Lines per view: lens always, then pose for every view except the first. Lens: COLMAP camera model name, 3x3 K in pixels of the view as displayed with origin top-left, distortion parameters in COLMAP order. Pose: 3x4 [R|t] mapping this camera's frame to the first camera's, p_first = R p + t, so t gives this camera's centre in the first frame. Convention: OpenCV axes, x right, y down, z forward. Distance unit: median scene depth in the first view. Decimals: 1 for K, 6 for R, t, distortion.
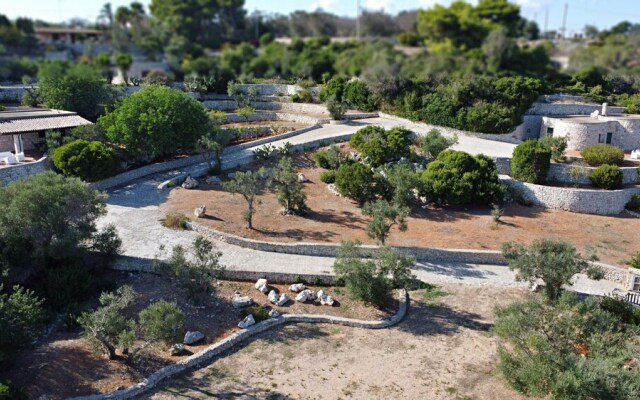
lens RADIAL K [[531.3, 0, 319.8], [0, 531.3, 215.8], [0, 0, 1]] dist [0.008038, 0.001414]
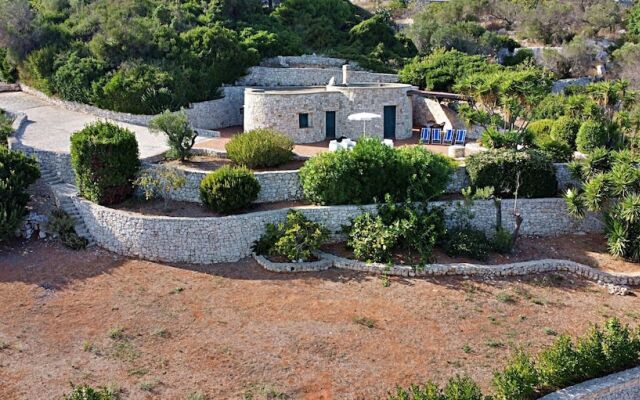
lens RADIAL K [[580.9, 0, 320.0], [0, 580.9, 200.0], [0, 0, 1]] dist [0.003719, 0.008101]
pose [[0.998338, -0.013484, 0.056034, 0.500298], [0.015136, 0.999460, -0.029162, -0.037497], [-0.055611, 0.029962, 0.998003, 0.353453]]
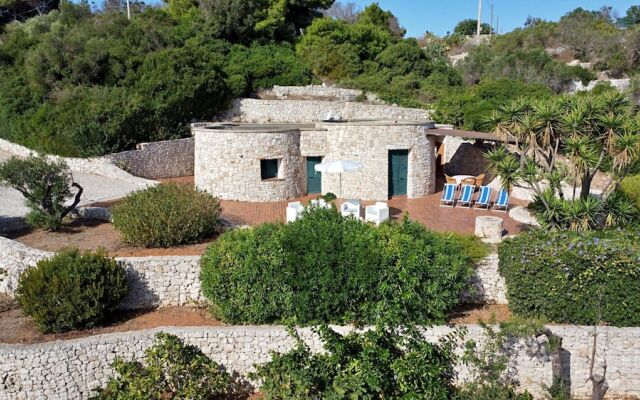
lens RADIAL K [[531.3, 0, 319.8], [0, 531.3, 215.8], [0, 0, 1]] dist [0.008038, 0.001414]
pose [[0.996421, 0.019072, -0.082351, 0.592005], [-0.024365, 0.997668, -0.063758, -0.083110], [0.080943, 0.065536, 0.994562, 0.589587]]
